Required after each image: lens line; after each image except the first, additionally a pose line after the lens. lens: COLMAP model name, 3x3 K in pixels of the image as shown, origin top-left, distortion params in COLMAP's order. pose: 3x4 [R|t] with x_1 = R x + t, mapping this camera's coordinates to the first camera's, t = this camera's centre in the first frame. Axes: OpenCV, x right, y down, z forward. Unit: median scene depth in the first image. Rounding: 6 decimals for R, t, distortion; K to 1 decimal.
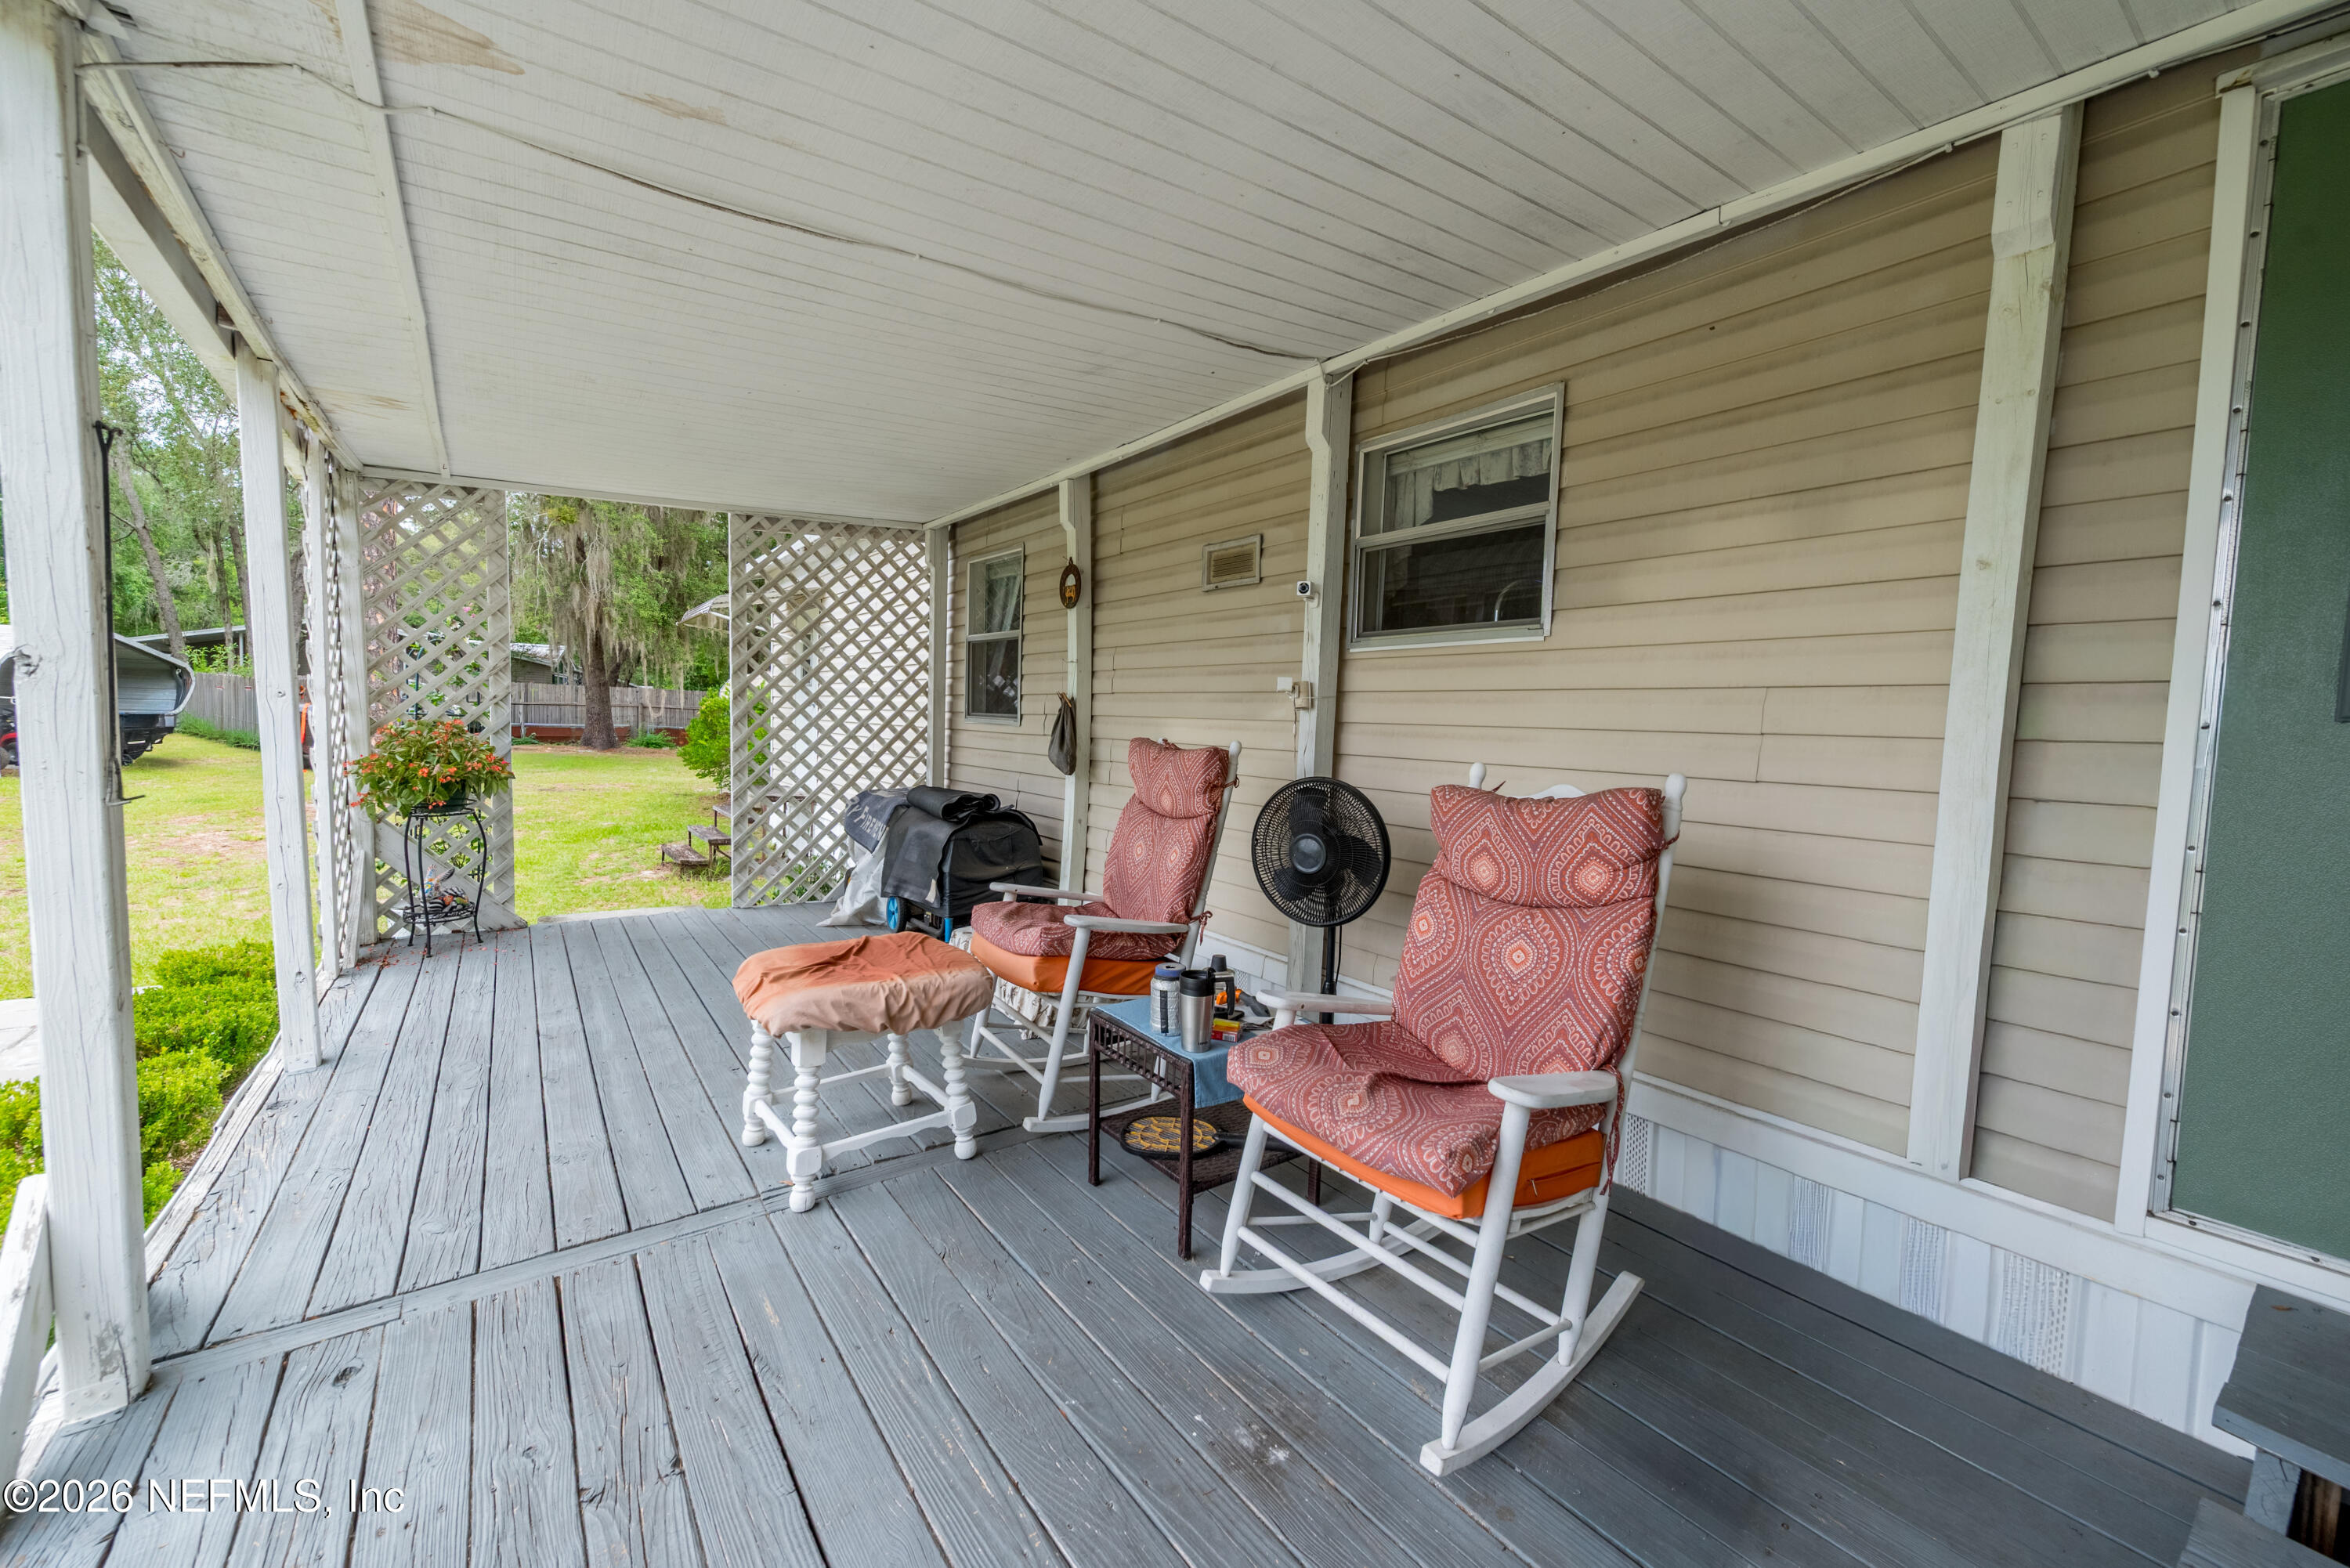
lens RADIAL K [[928.1, 0, 1185.2], [0, 928.1, 783.2], [0, 0, 1]] dist [0.000049, 0.000059]
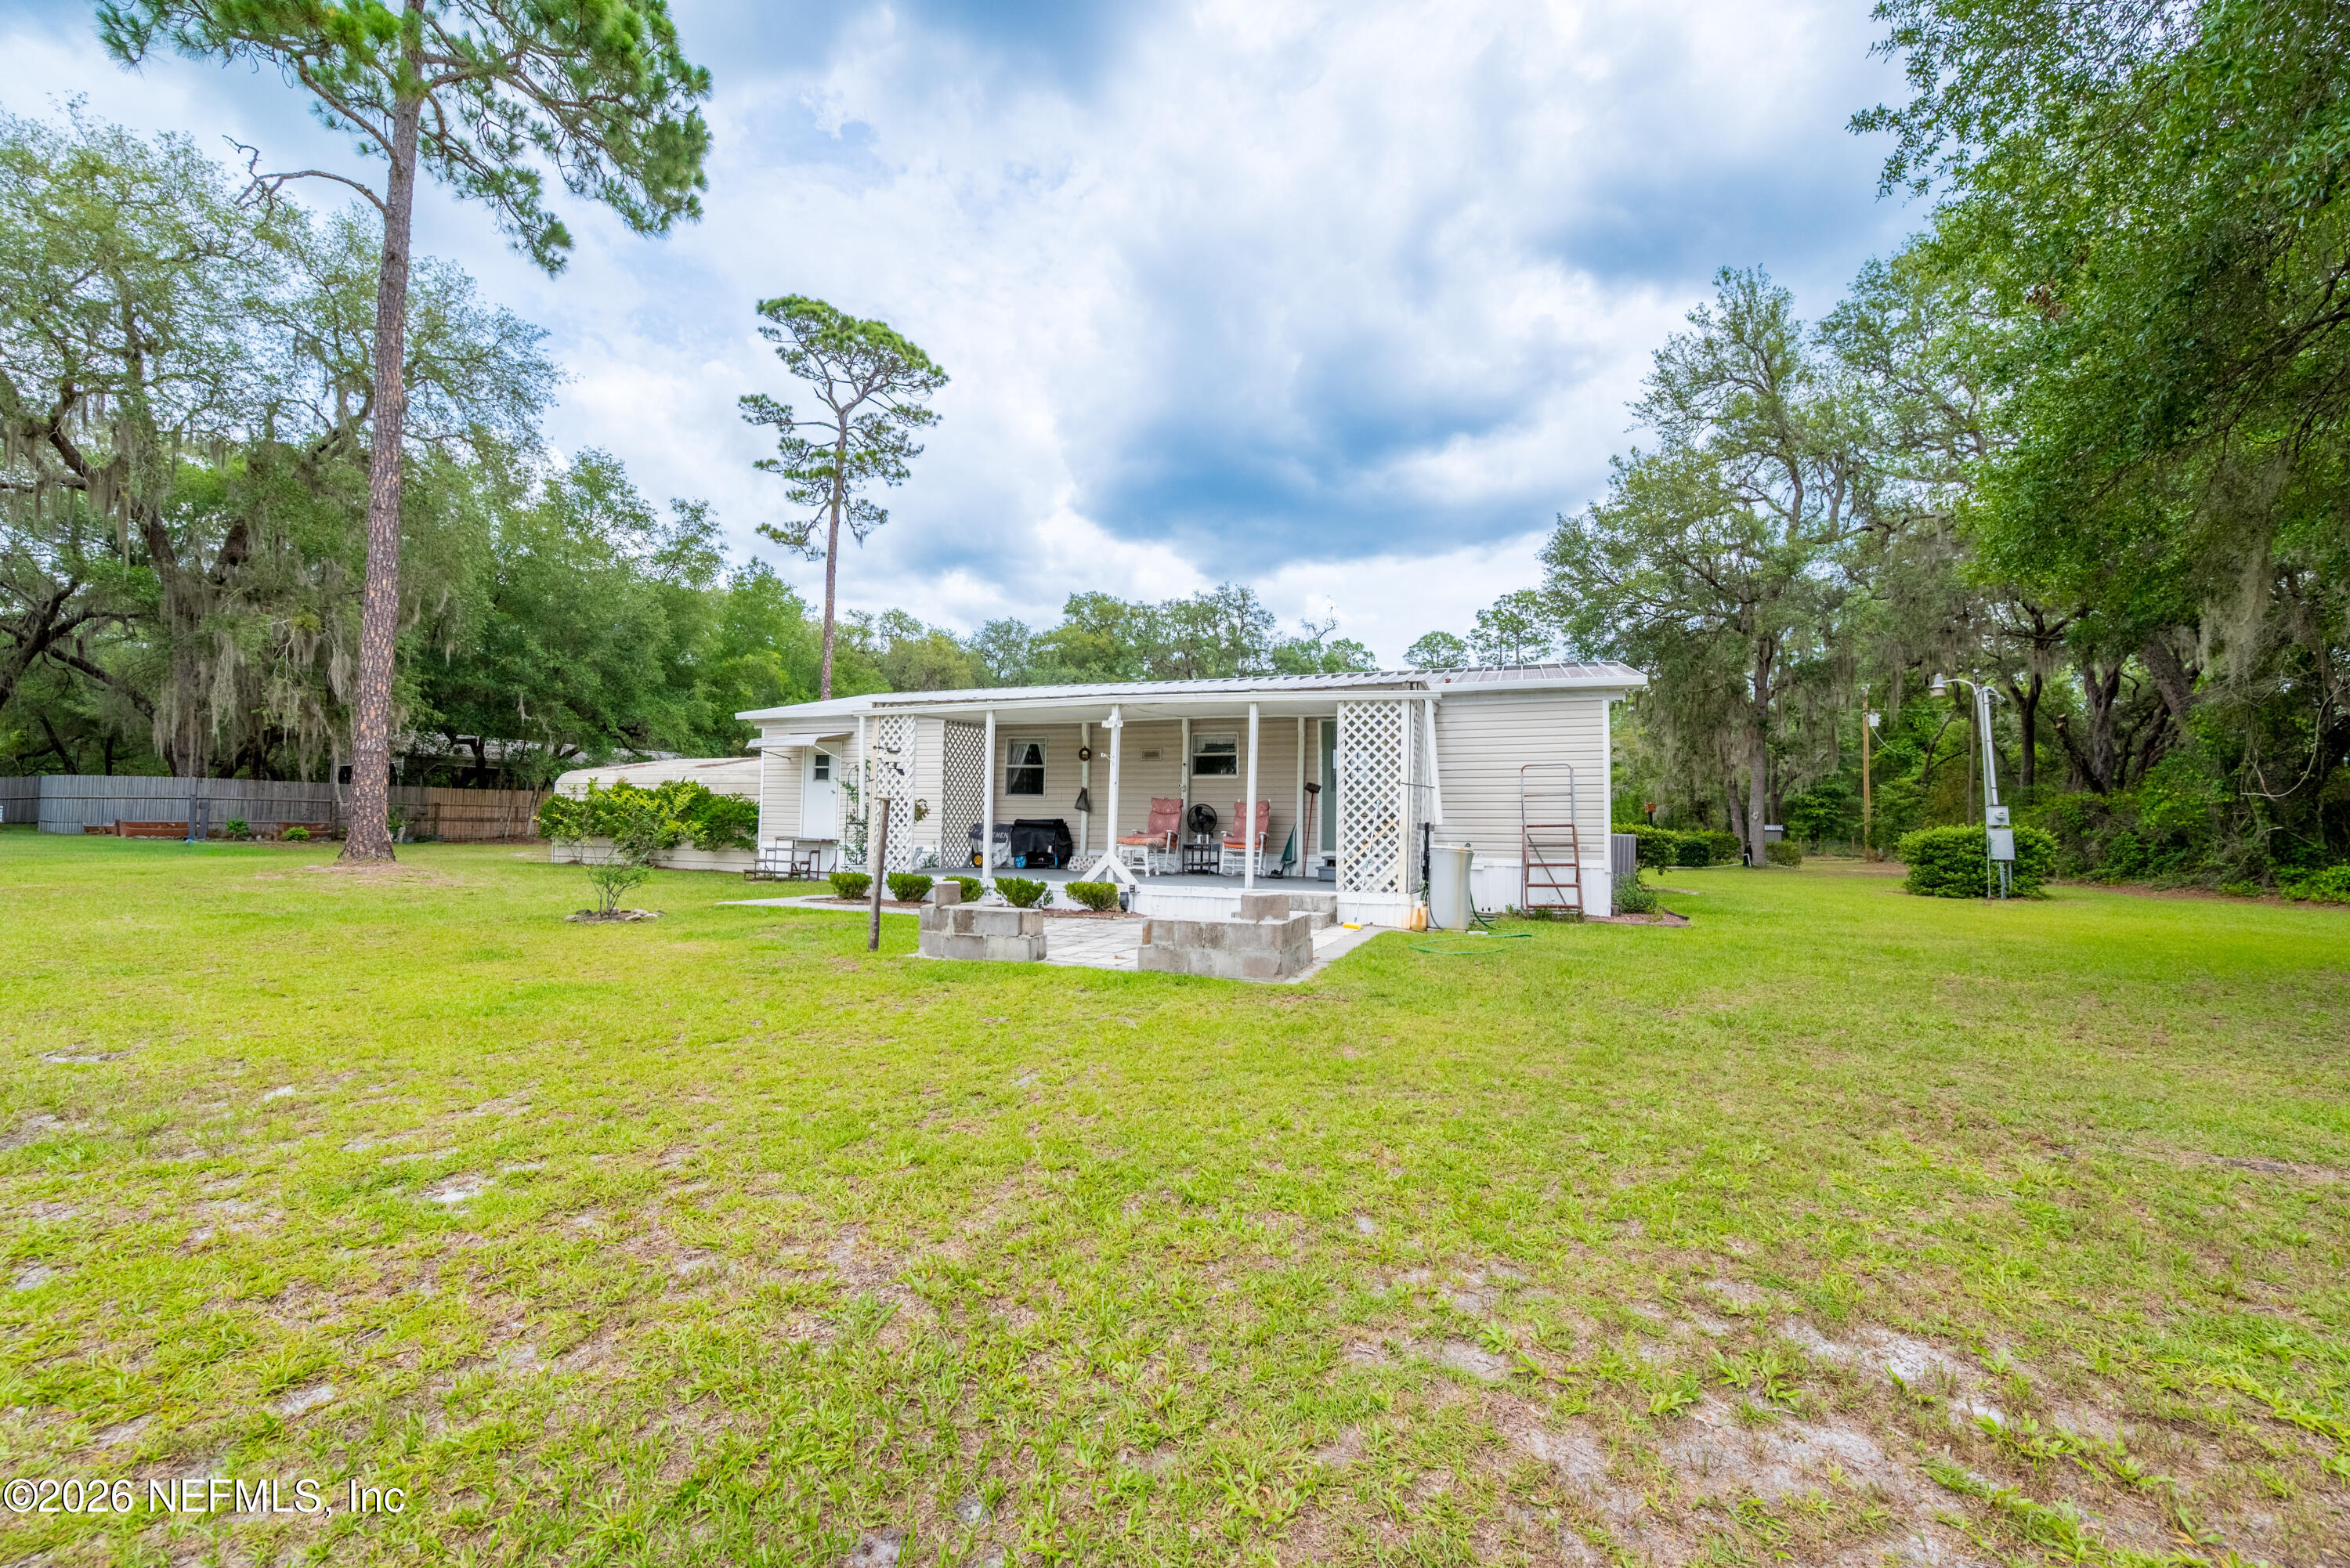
lens RADIAL K [[947.4, 0, 1188.5], [0, 947.4, 782.5], [0, 0, 1]] dist [0.000027, -0.000074]
pose [[0.835460, 0.005815, 0.549520, -1.621214], [0.049163, 0.995144, -0.085275, 0.184738], [-0.547347, 0.098259, 0.831117, -1.924024]]
